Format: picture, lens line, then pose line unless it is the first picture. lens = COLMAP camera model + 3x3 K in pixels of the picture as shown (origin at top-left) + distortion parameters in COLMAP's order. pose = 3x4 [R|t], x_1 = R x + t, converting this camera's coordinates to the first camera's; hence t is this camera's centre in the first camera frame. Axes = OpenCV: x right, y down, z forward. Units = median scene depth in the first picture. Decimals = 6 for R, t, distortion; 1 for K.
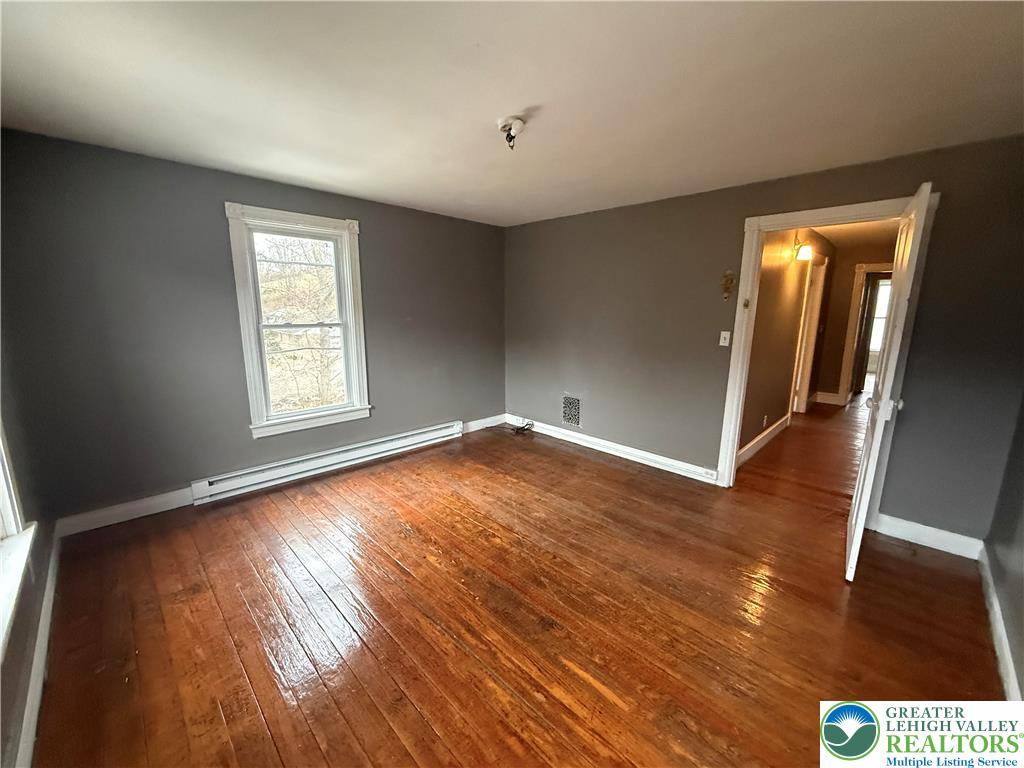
lens RADIAL K [[407.2, 0, 514.8], [0, 407.2, 383.5], [0, 0, 1]] dist [-0.003600, 0.000772]
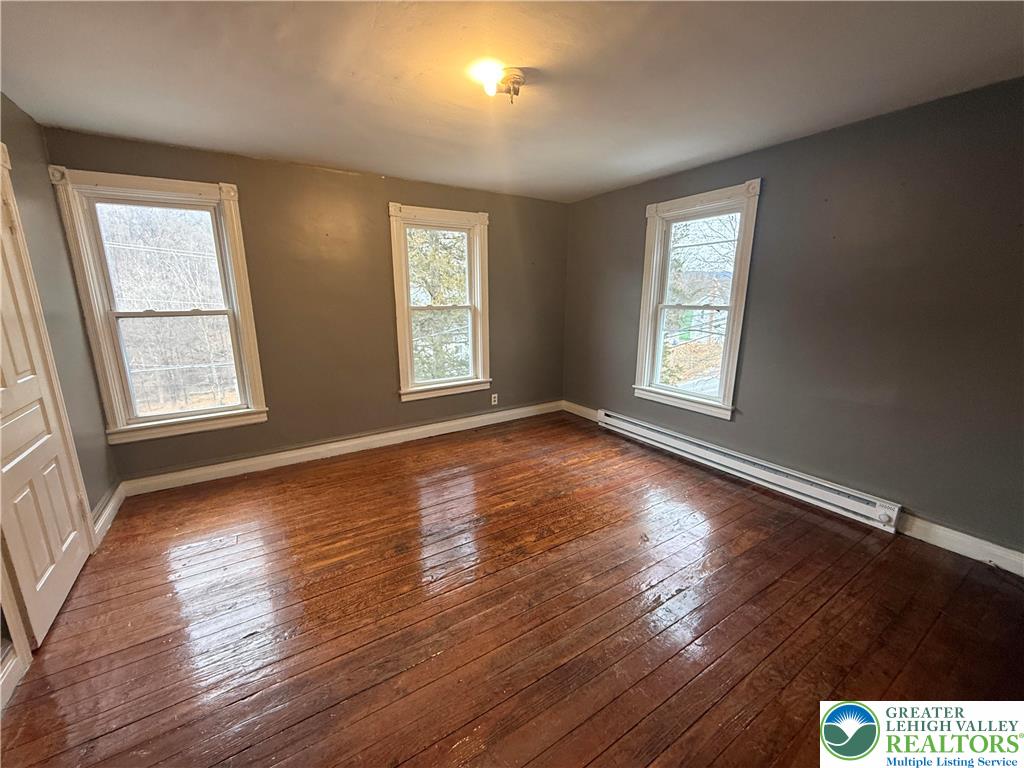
lens RADIAL K [[407.2, 0, 503.9], [0, 407.2, 383.4], [0, 0, 1]] dist [-0.003600, 0.000772]
pose [[-0.228109, 0.199671, -0.952942, 0.657833], [-0.174061, 0.954615, 0.241687, -0.138732], [0.957950, 0.221001, -0.183002, 0.867367]]
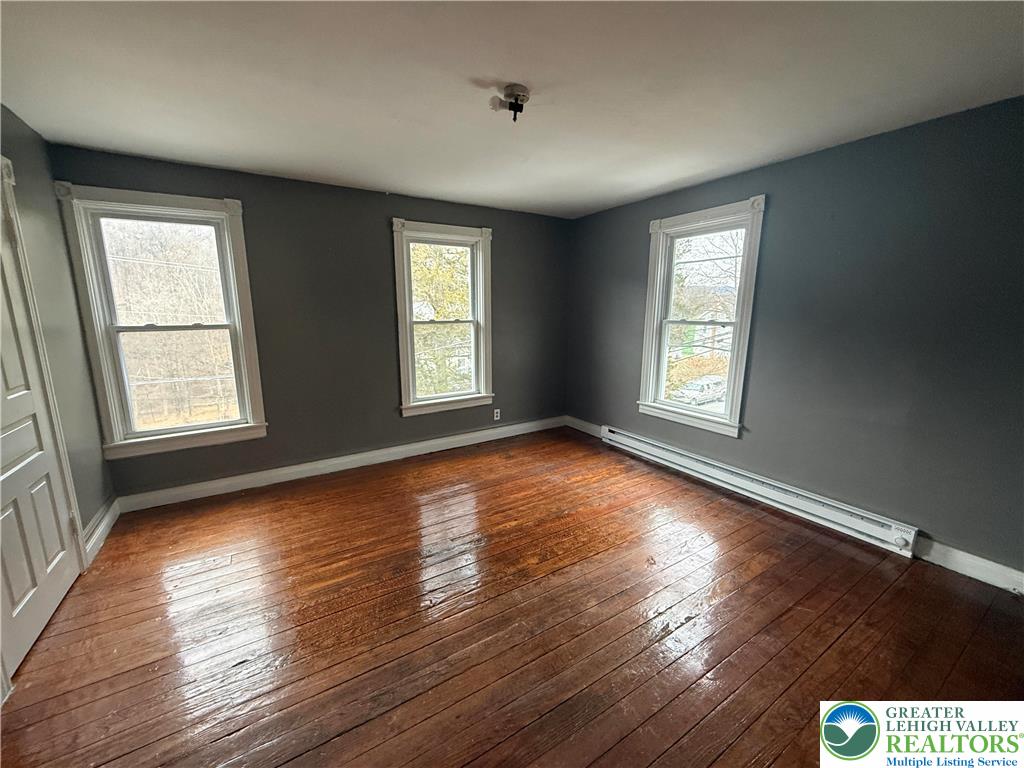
lens RADIAL K [[407.2, 0, 504.1], [0, 407.2, 384.1], [0, 0, 1]] dist [-0.003600, 0.000772]
pose [[-0.235012, 0.168839, -0.957216, 0.642255], [-0.176667, 0.960975, 0.212877, -0.140959], [0.955802, 0.219137, -0.196013, 0.863858]]
